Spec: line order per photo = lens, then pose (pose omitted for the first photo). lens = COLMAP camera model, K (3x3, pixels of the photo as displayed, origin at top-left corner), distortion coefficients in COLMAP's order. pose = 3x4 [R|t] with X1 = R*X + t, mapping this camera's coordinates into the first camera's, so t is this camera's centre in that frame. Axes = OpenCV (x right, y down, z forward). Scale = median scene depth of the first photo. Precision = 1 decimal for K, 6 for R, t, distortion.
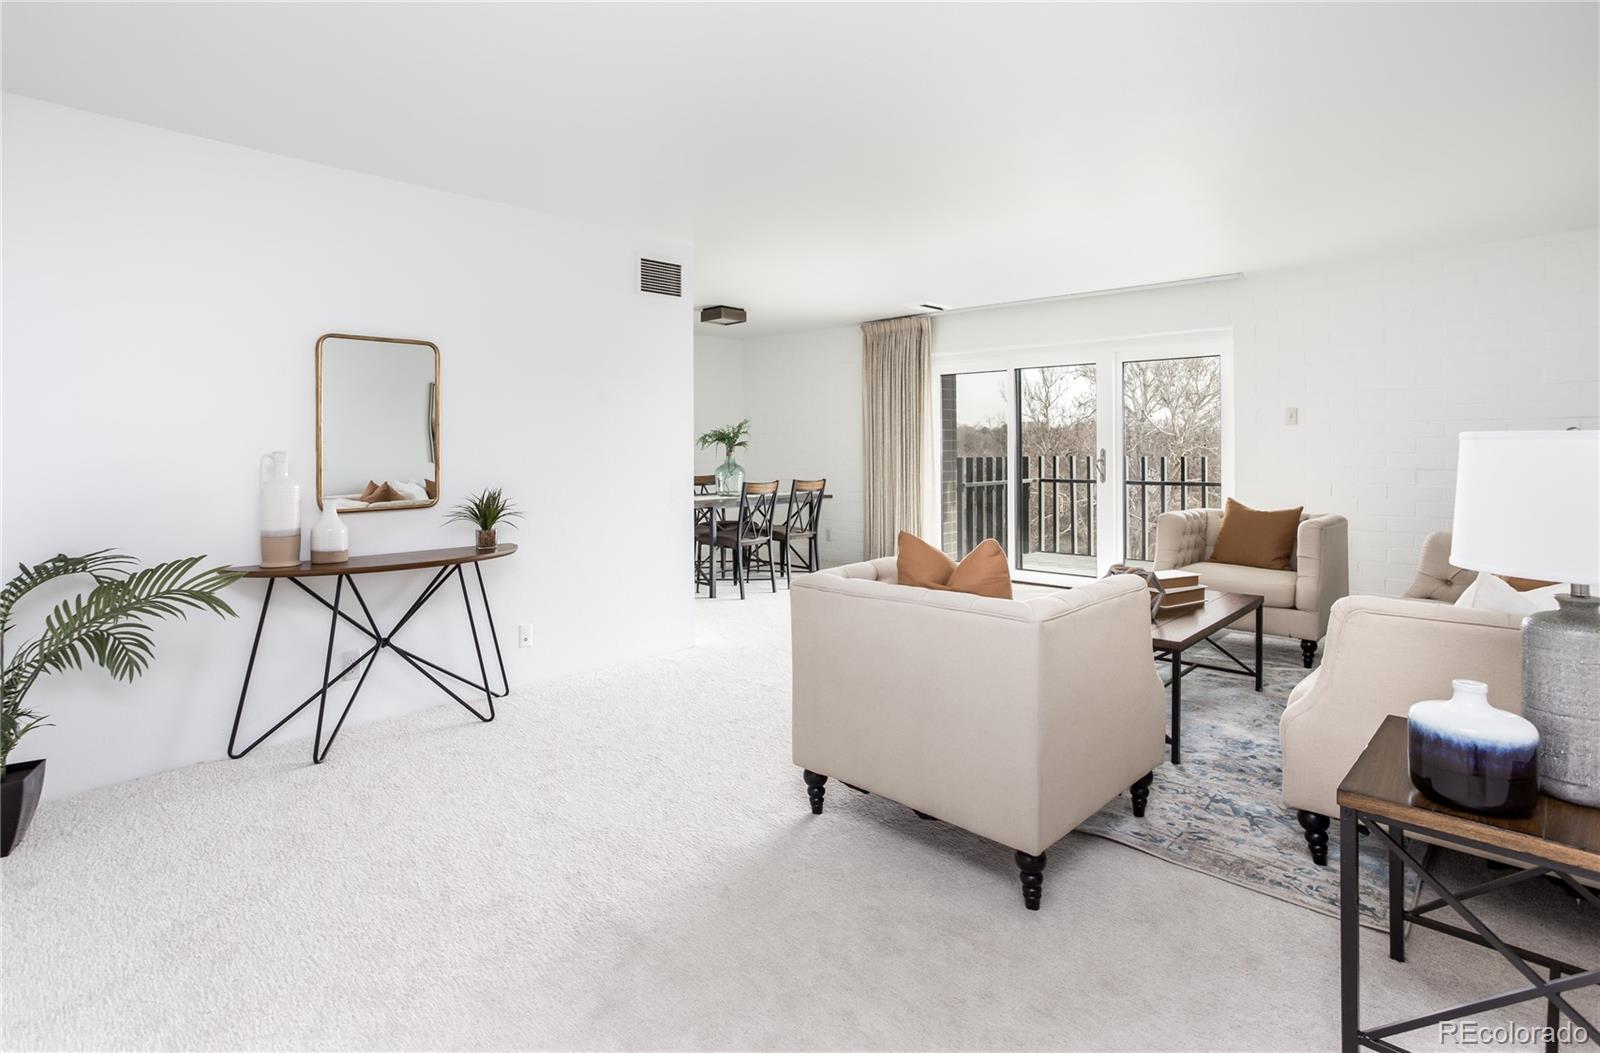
lens RADIAL K [[810.4, 0, 822.8], [0, 810.4, 435.2], [0, 0, 1]] dist [-0.018533, 0.001531]
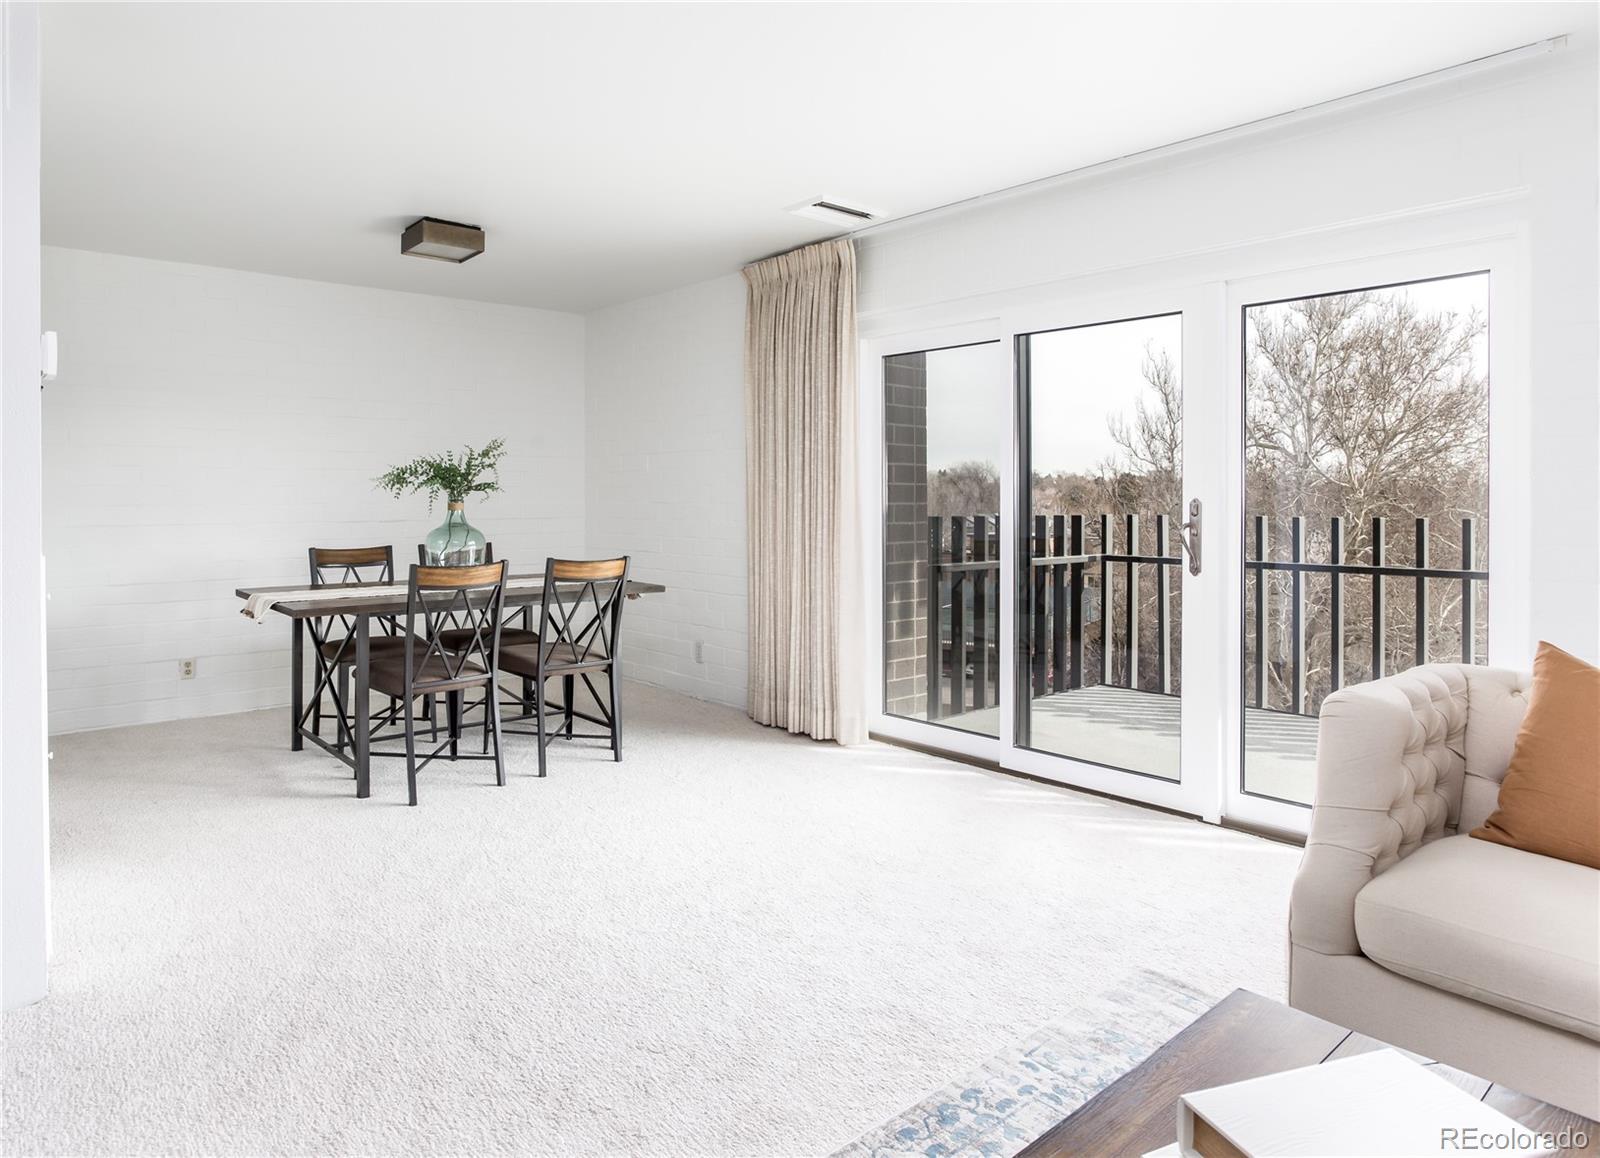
lens RADIAL K [[989.9, 0, 766.7], [0, 989.9, 495.0], [0, 0, 1]] dist [-0.040090, 0.009133]
pose [[0.991895, 0.005104, -0.126954, 0.165981], [-0.003928, 0.999947, 0.009507, 0.009460], [0.126996, -0.008931, 0.991863, 0.398785]]
